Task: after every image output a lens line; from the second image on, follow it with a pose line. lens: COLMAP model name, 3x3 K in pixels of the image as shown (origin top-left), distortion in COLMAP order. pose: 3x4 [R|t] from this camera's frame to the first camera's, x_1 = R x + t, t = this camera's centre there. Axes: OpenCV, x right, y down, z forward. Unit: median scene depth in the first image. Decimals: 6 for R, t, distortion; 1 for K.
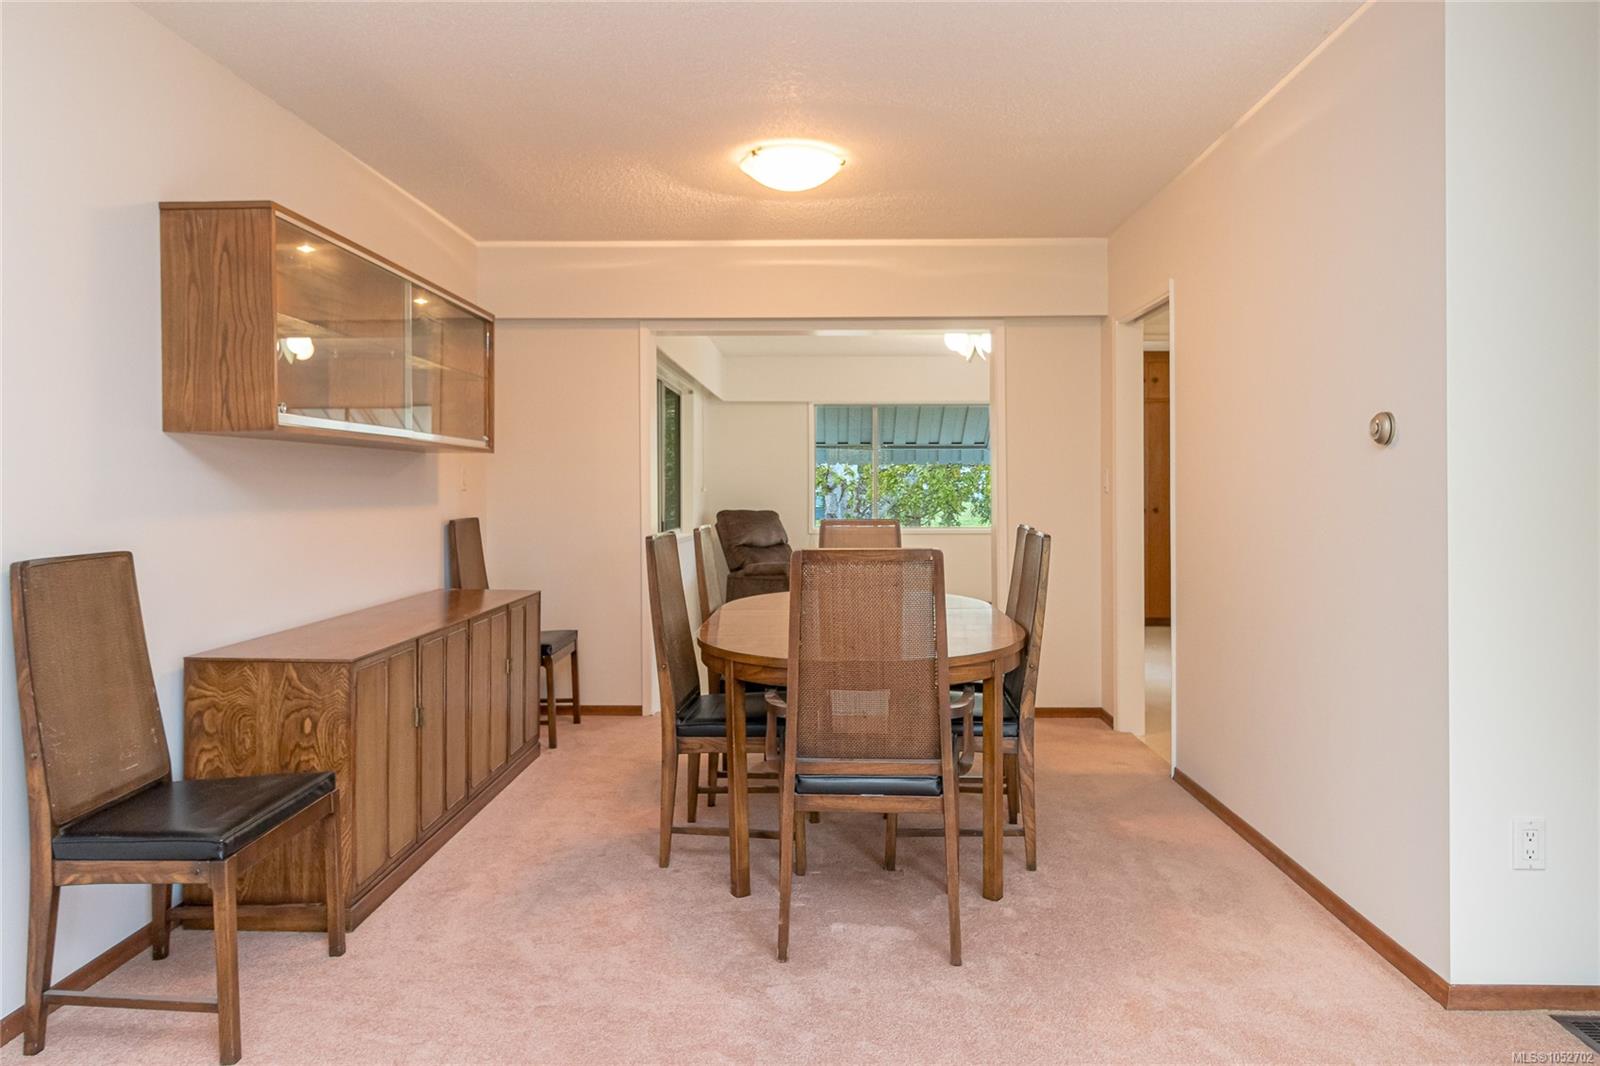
lens RADIAL K [[1033.9, 0, 803.2], [0, 1033.9, 492.6], [0, 0, 1]] dist [0.000830, 0.000424]
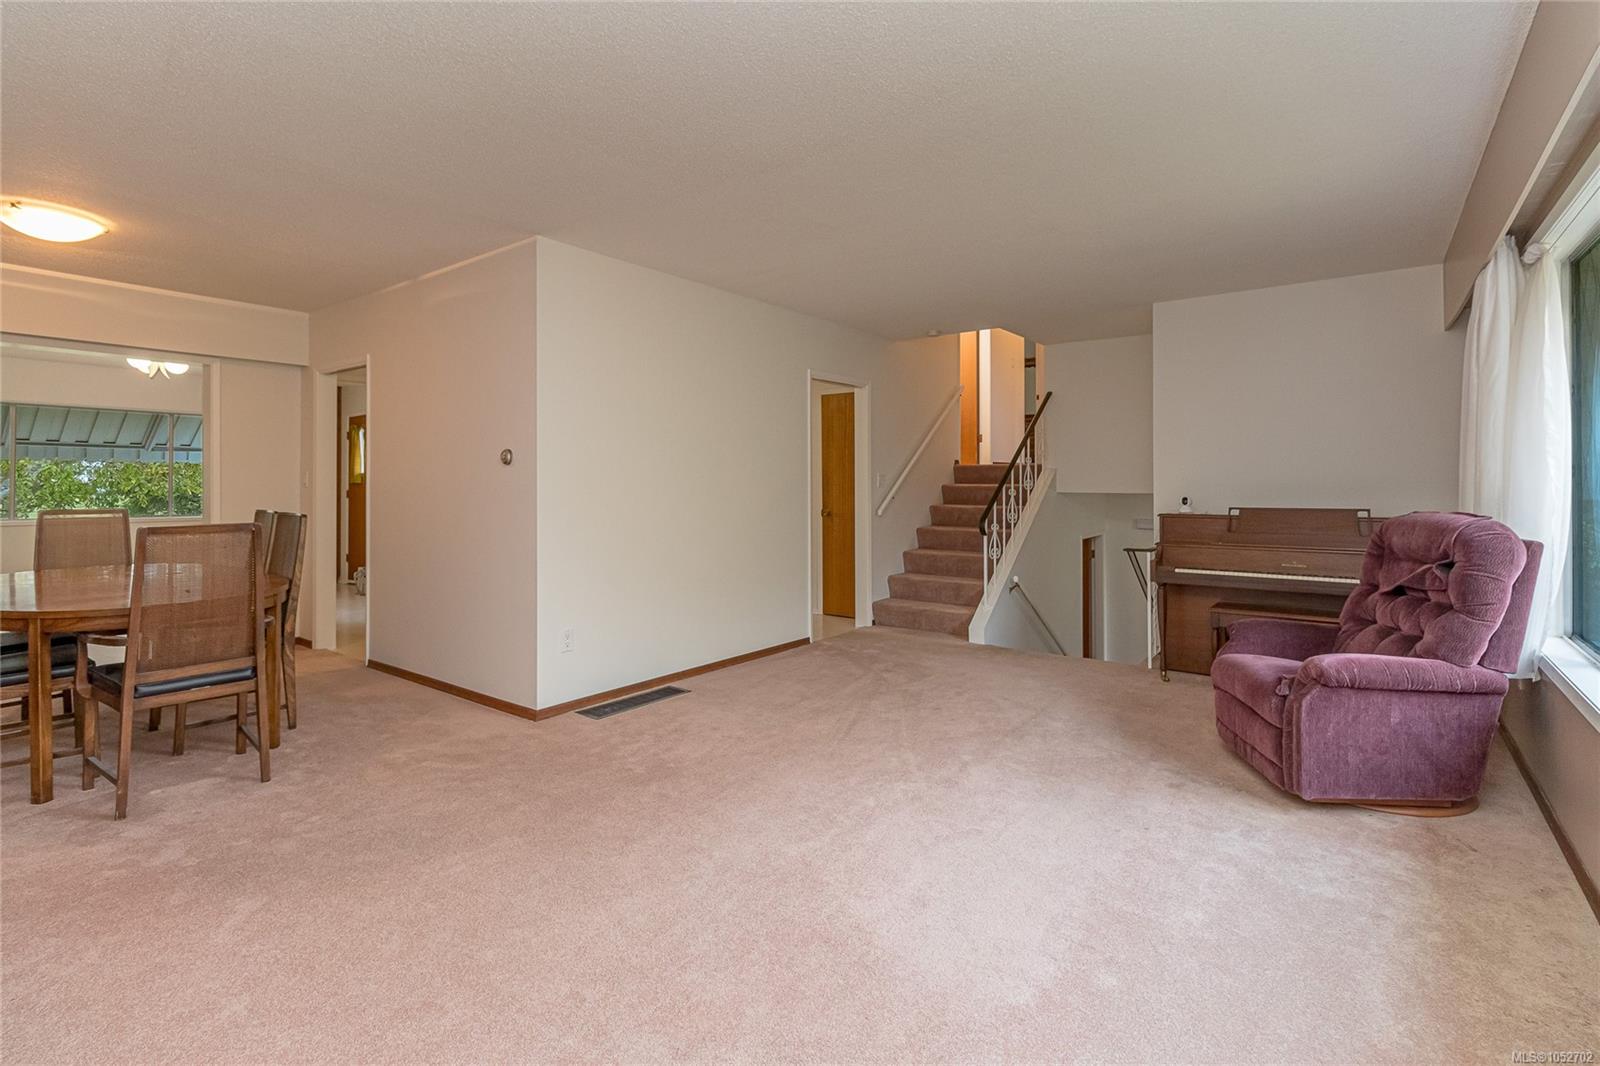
lens RADIAL K [[743.2, 0, 805.0], [0, 743.2, 483.8], [0, 0, 1]] dist [0.002161, 0.000642]
pose [[0.579948, 0.002244, 0.814650, -0.307532], [-0.002474, 0.999996, -0.000994, -0.008570], [-0.814649, -0.001439, 0.579952, -0.353356]]
